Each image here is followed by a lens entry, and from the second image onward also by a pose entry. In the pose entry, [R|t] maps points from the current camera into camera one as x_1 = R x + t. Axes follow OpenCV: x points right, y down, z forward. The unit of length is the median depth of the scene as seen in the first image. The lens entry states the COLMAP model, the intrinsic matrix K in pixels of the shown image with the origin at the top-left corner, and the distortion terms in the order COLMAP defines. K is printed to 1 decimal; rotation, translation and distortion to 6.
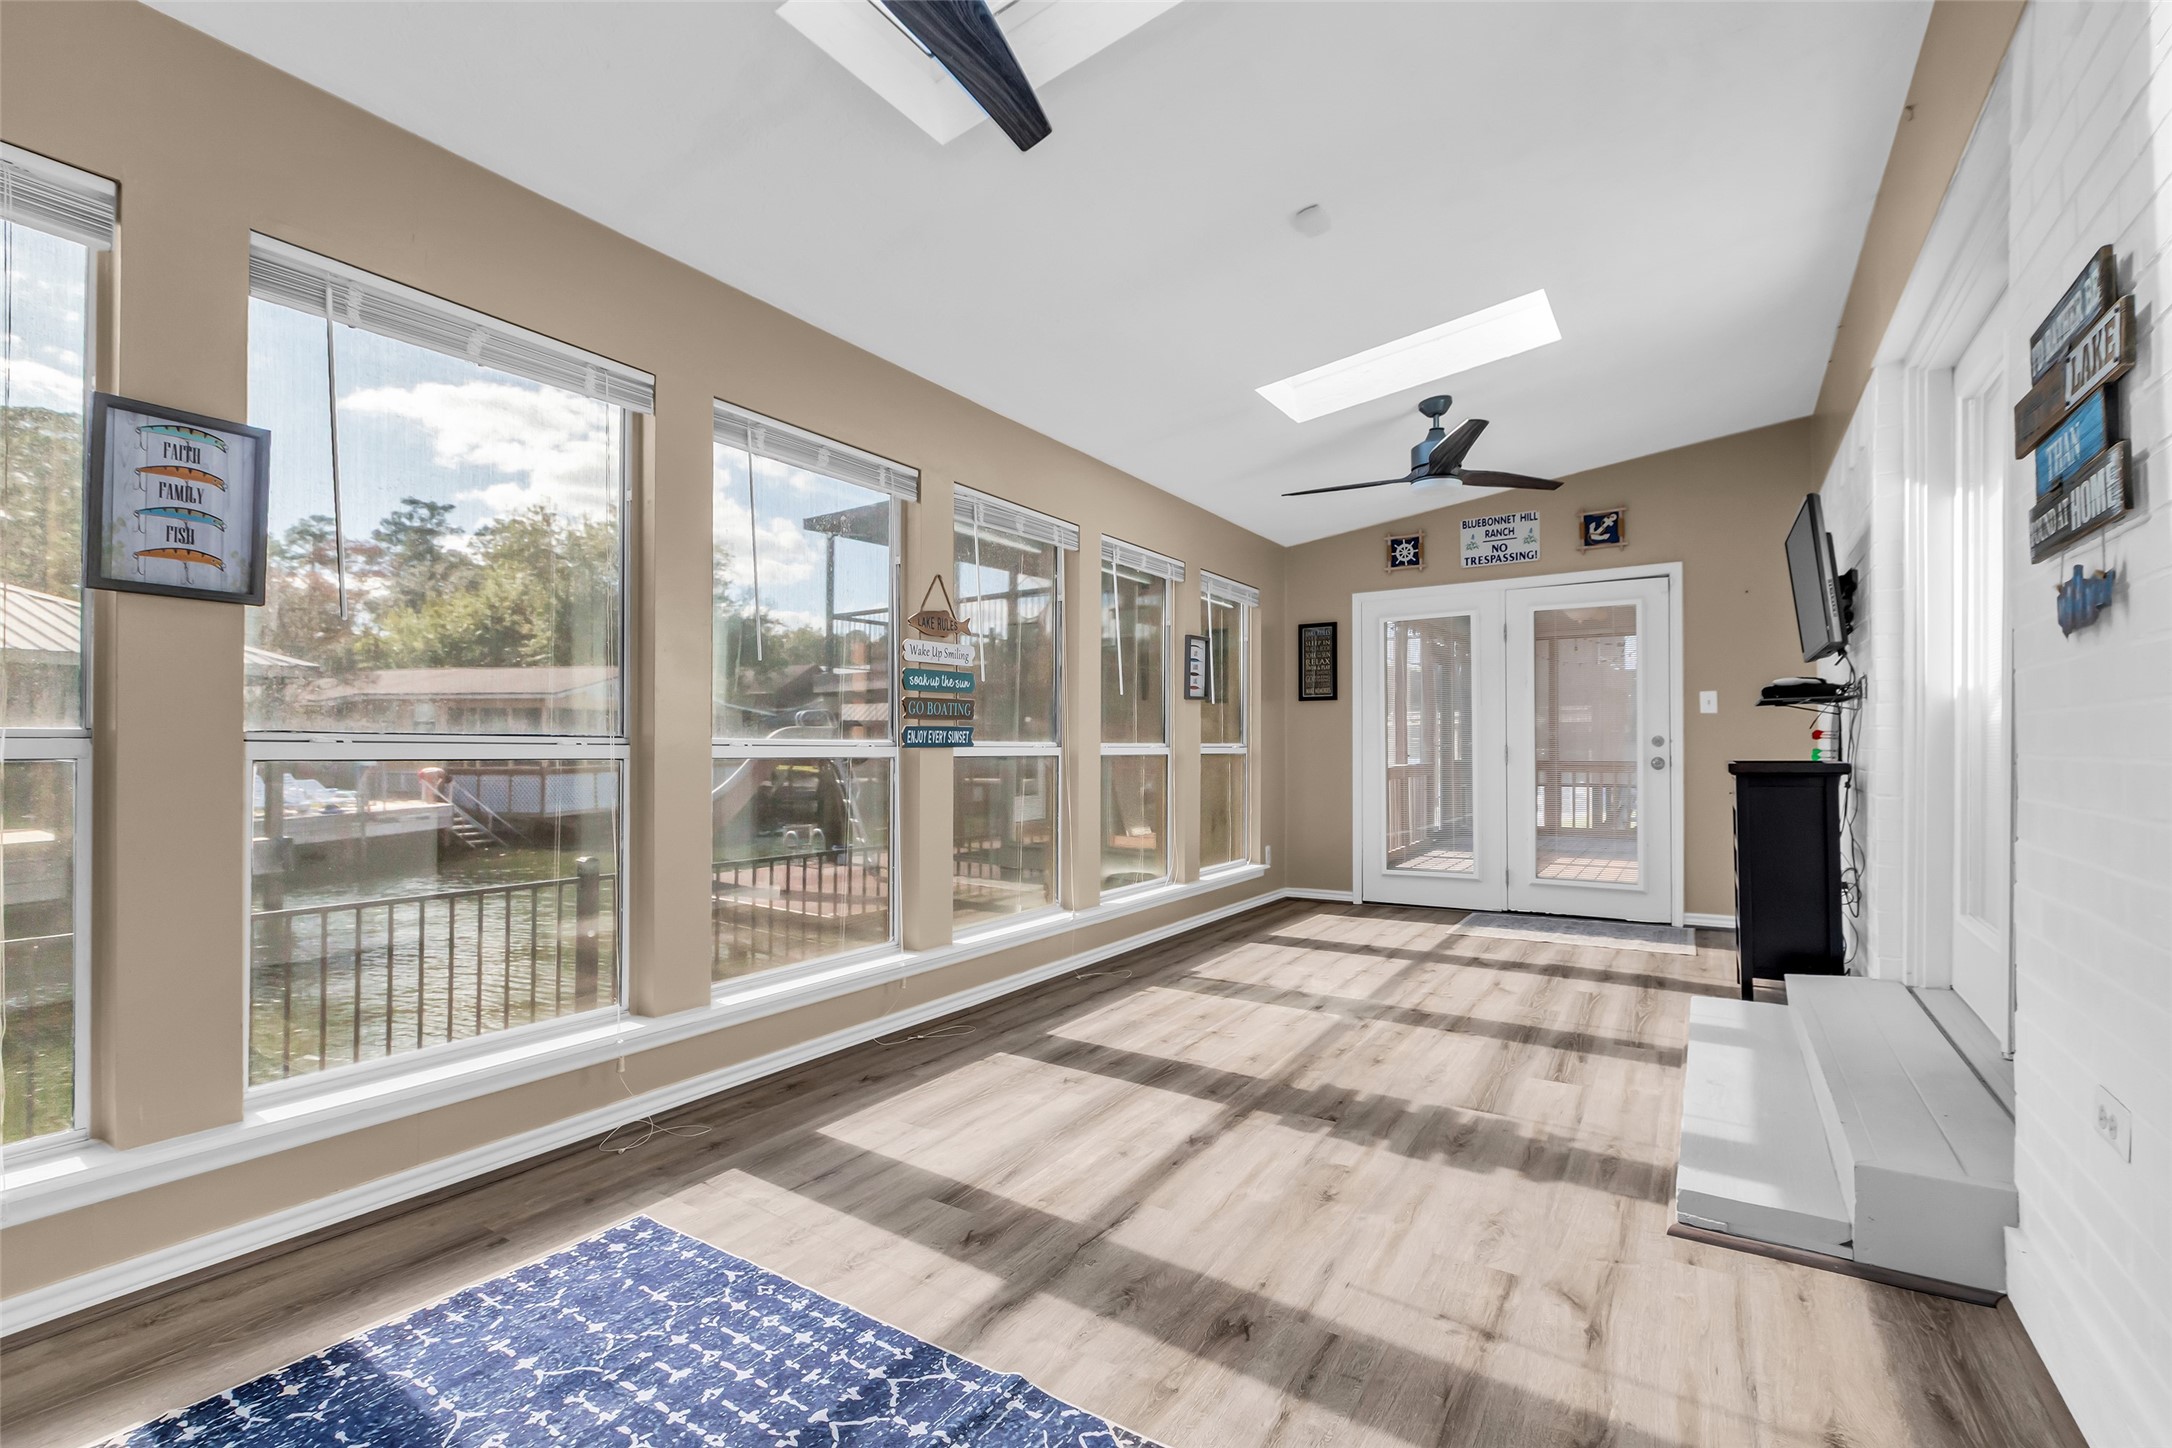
lens RADIAL K [[967.3, 0, 1095.8], [0, 967.3, 739.8], [0, 0, 1]] dist [0.000461, -0.000250]
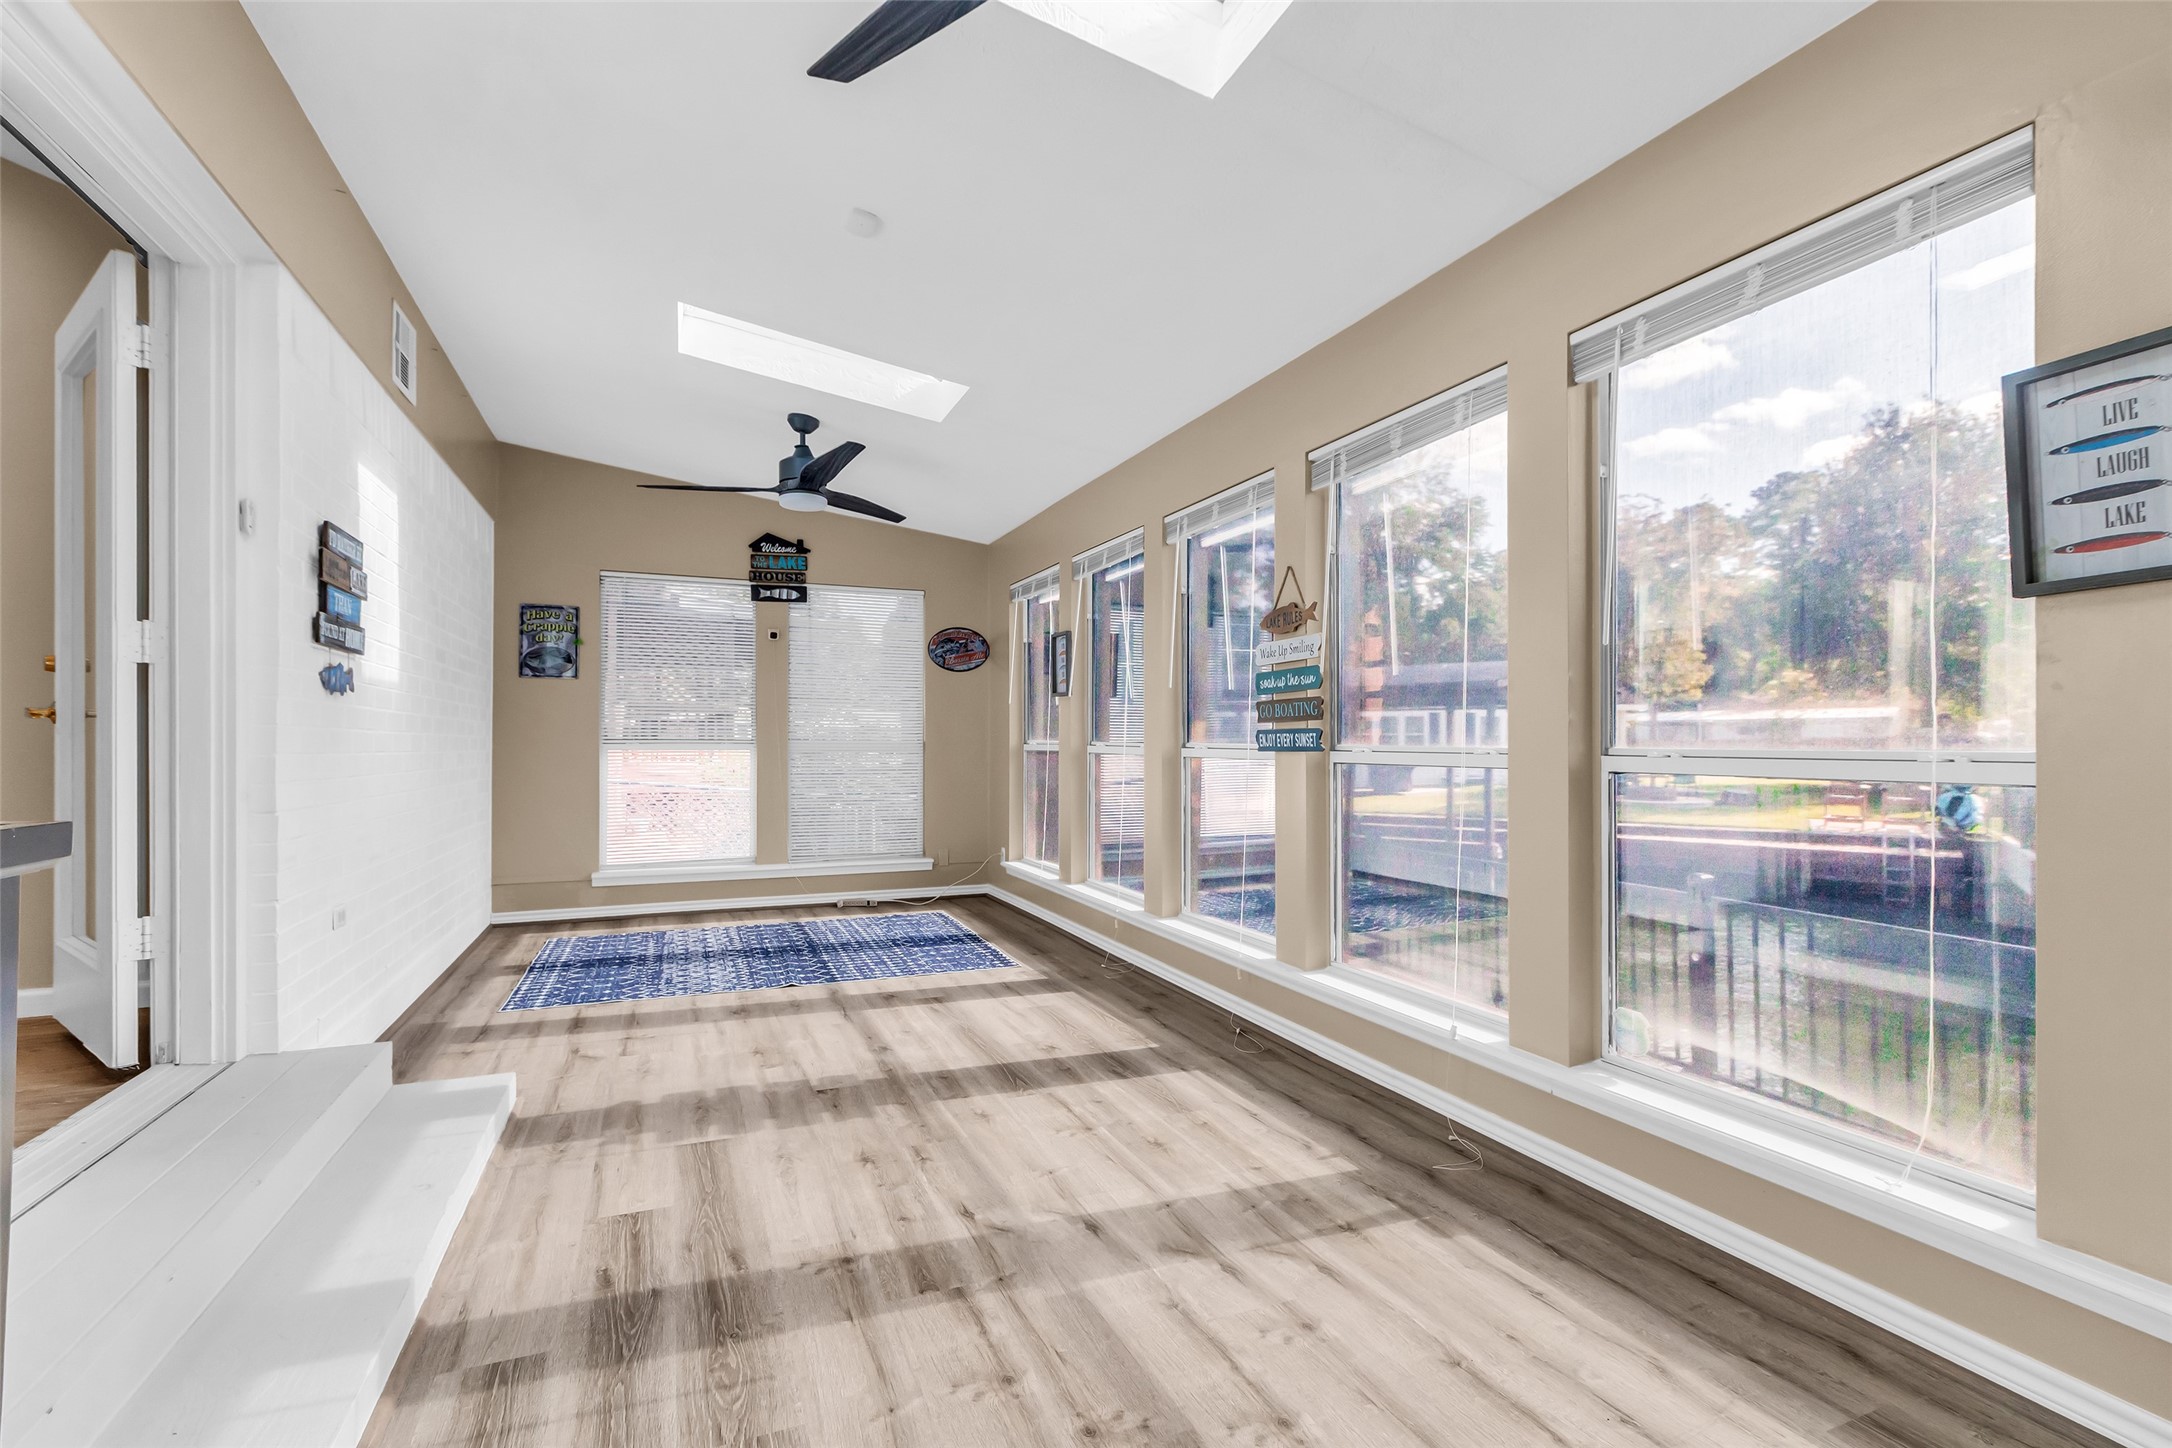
lens RADIAL K [[967.3, 0, 1095.8], [0, 967.3, 739.8], [0, 0, 1]] dist [0.000461, -0.000250]
pose [[-0.557945, -0.008162, -0.829838, 0.823929], [0.001688, 0.999938, -0.010970, 0.007921], [0.829876, -0.007522, -0.557897, 1.572357]]
